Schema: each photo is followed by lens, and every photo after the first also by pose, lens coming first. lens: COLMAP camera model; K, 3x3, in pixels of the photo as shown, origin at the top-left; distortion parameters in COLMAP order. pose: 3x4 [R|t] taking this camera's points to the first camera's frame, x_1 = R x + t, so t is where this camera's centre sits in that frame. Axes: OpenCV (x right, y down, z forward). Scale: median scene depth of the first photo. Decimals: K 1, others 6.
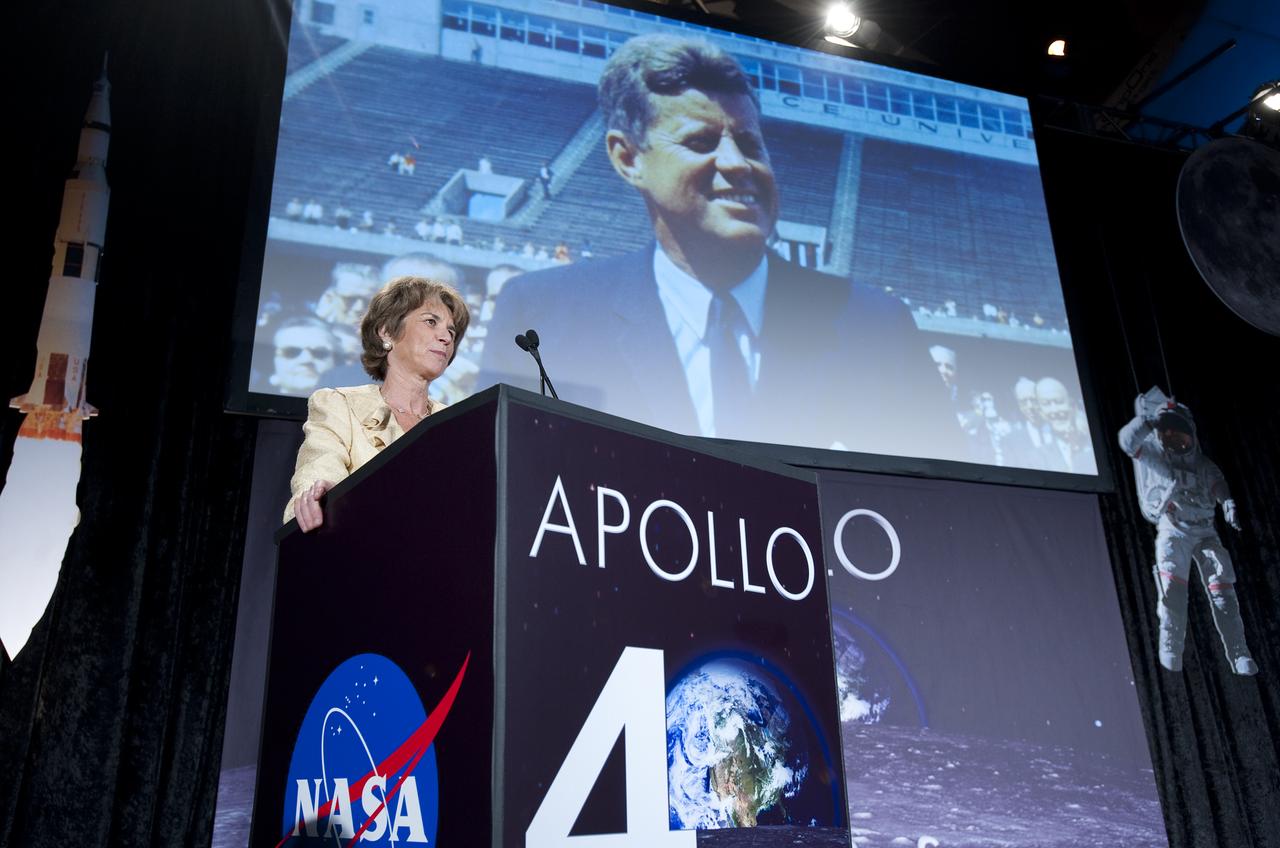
lens RADIAL K [[1047.0, 0, 586.3], [0, 1047.0, 410.0], [0, 0, 1]] dist [-0.008820, 0.063757]
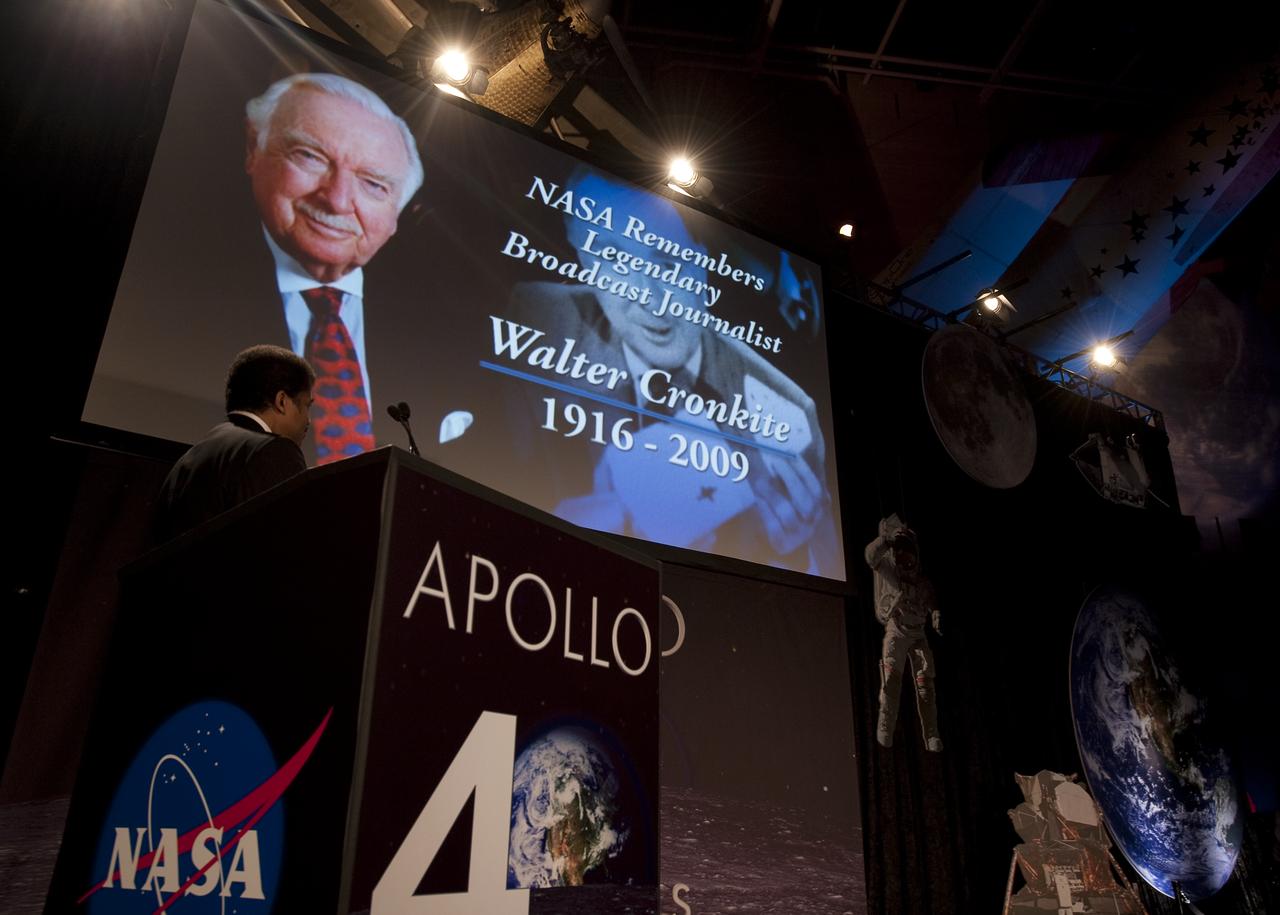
lens RADIAL K [[936.7, 0, 640.9], [0, 936.7, 451.7], [0, 0, 1]] dist [-0.042120, 0.044630]
pose [[0.963220, 0.123291, 0.238760, -0.014803], [-0.113033, 0.991998, -0.056241, 0.000997], [-0.243783, 0.027185, 0.969449, 0.012096]]
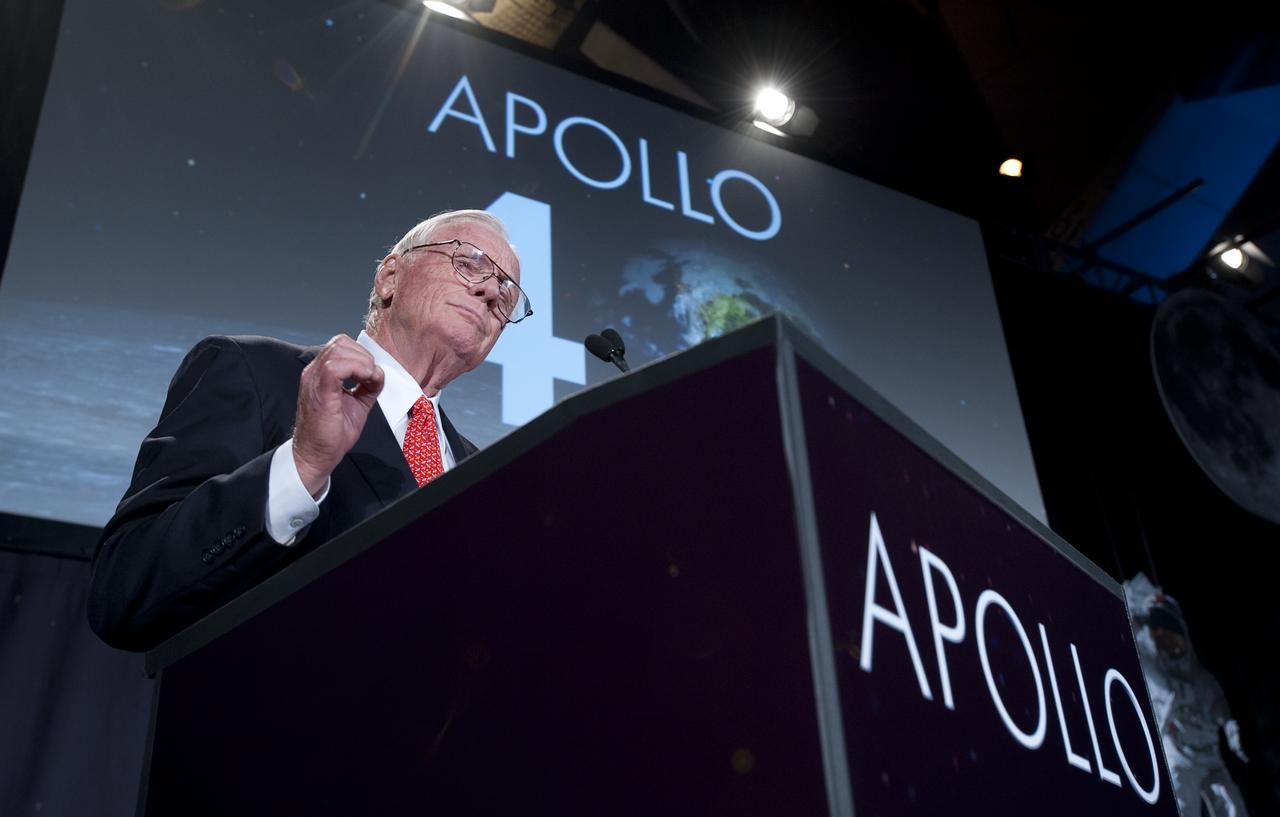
lens RADIAL K [[1283.8, 0, 627.1], [0, 1283.8, 395.1], [0, 0, 1]] dist [0.084776, 0.000000]
pose [[0.977468, 0.074358, 0.197553, -0.060397], [-0.041881, 0.985611, -0.163758, 0.025622], [-0.206887, 0.151795, 0.966517, 0.097166]]
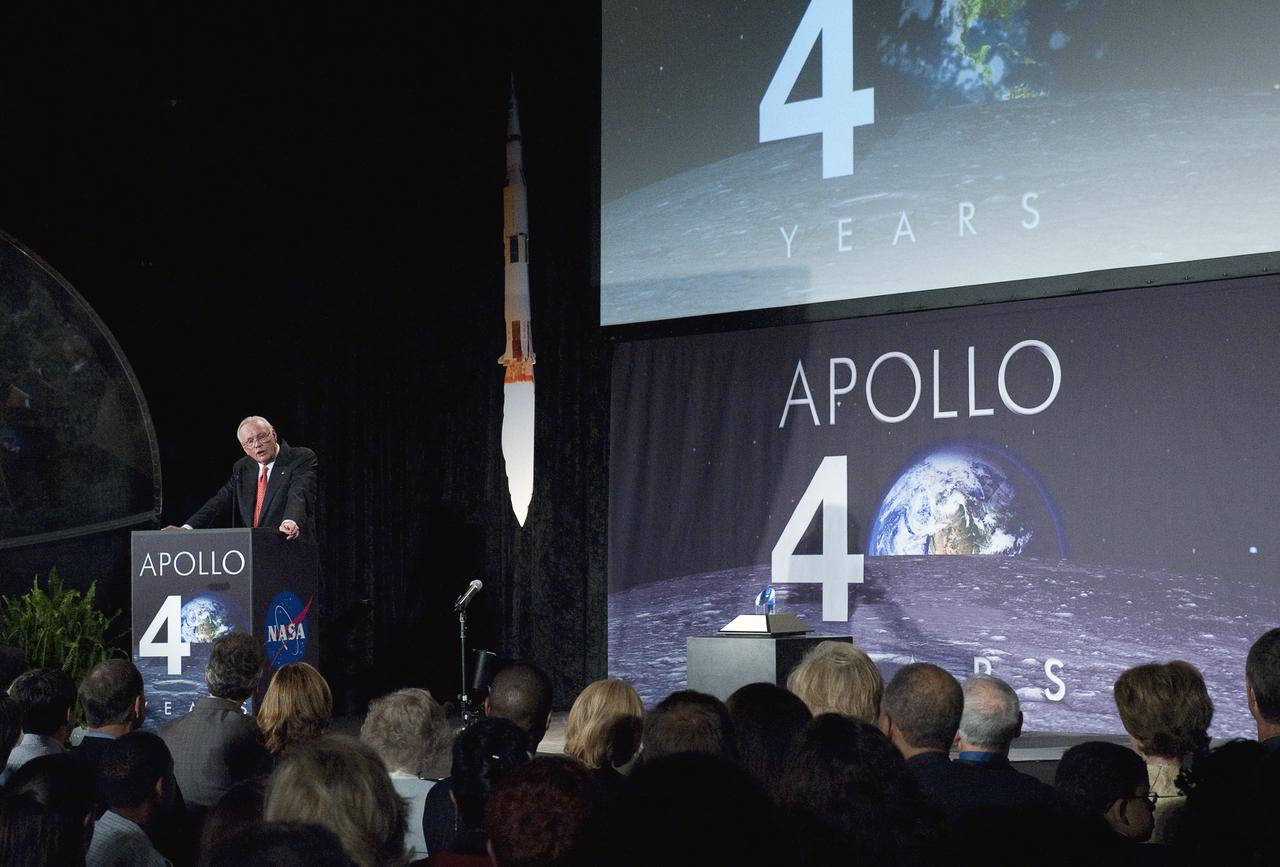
lens RADIAL K [[2273.5, 0, 681.6], [0, 2273.5, 411.6], [0, 0, 1]] dist [0.045505, 0.000000]
pose [[0.461874, -0.050685, -0.885496, 1.833346], [0.313739, 0.943155, 0.109661, -0.160299], [0.829602, -0.328464, 0.451521, -0.209687]]
